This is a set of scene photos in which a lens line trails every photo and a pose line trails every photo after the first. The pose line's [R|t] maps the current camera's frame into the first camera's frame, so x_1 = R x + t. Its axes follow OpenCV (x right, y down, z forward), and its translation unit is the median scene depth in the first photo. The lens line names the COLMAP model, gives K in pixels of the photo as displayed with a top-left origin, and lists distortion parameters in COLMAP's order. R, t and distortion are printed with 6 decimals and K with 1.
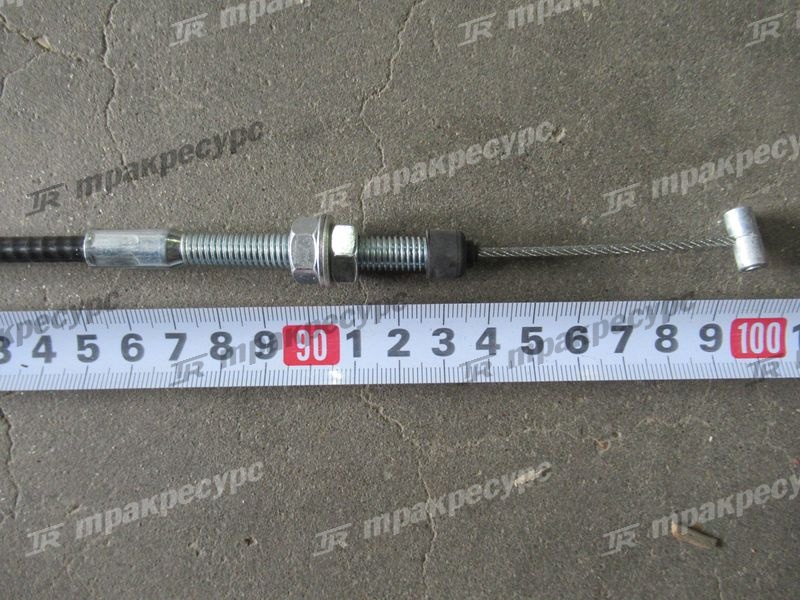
lens RADIAL K [[934.0, 0, 400.0], [0, 934.0, 300.0], [0, 0, 1]] dist [0.019677, -0.049016]
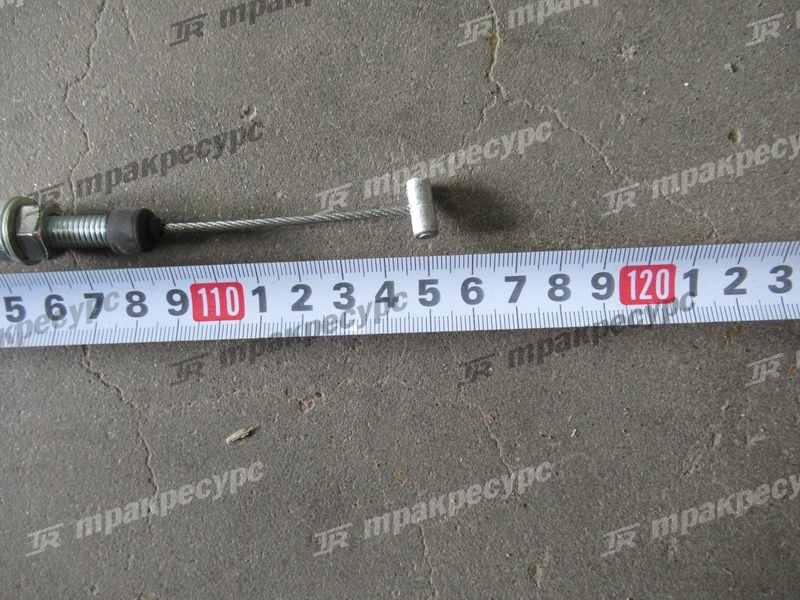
lens RADIAL K [[934.0, 0, 400.0], [0, 934.0, 300.0], [0, 0, 1]] dist [0.019677, -0.049016]
pose [[0.996755, -0.022395, -0.077315, 0.407022], [0.027214, 0.997715, 0.061847, -0.027449], [0.075753, -0.063750, 0.995087, -0.048830]]
